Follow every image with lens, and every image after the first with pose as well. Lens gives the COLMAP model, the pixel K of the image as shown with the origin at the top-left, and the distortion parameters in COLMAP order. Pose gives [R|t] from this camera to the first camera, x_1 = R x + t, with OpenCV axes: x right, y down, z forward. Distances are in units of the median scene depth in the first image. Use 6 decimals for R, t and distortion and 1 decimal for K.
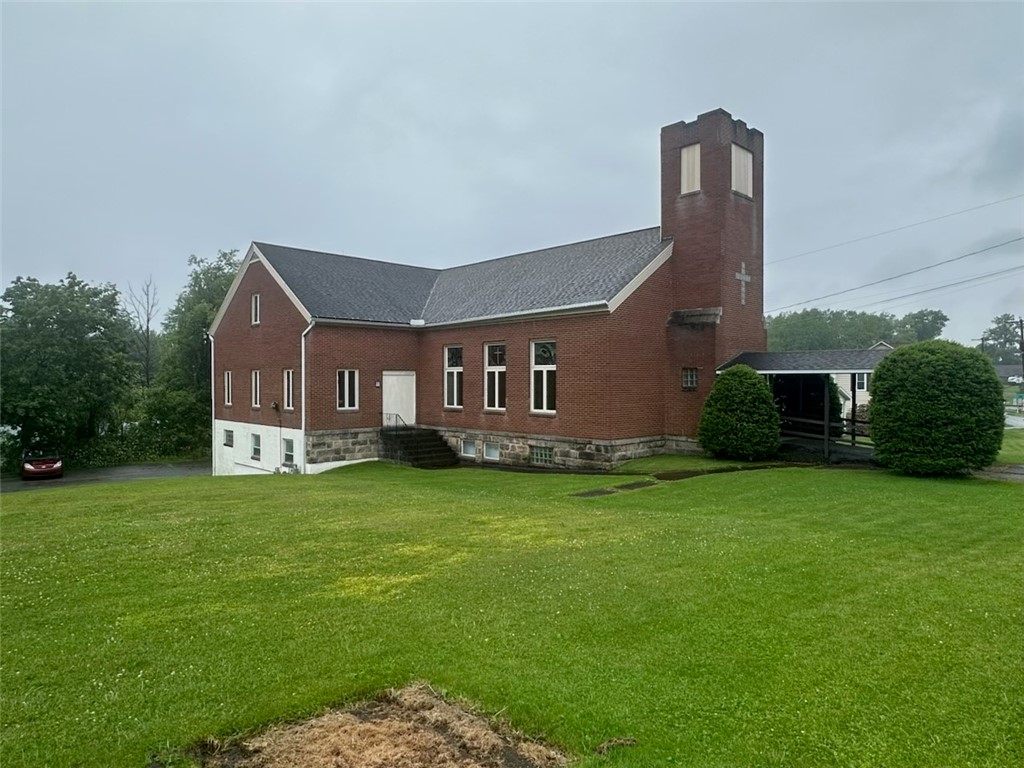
lens RADIAL K [[652.0, 0, 512.4], [0, 652.0, 384.4], [0, 0, 1]] dist [0.003329, 0.000406]
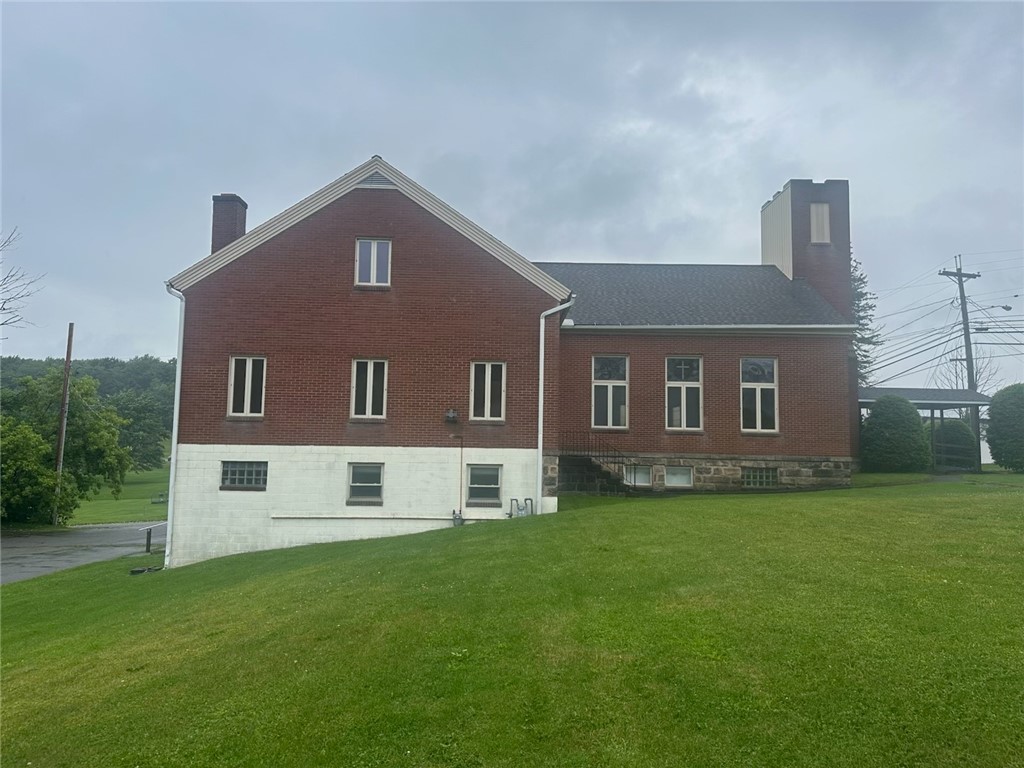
lens RADIAL K [[726.7, 0, 512.3], [0, 726.7, 382.5], [0, 0, 1]] dist [0.061266, -0.004743]
pose [[0.676627, 0.084152, 0.731501, -0.980927], [-0.012709, 0.994635, -0.102667, 0.084816], [-0.736216, 0.060171, 0.674066, 0.525980]]
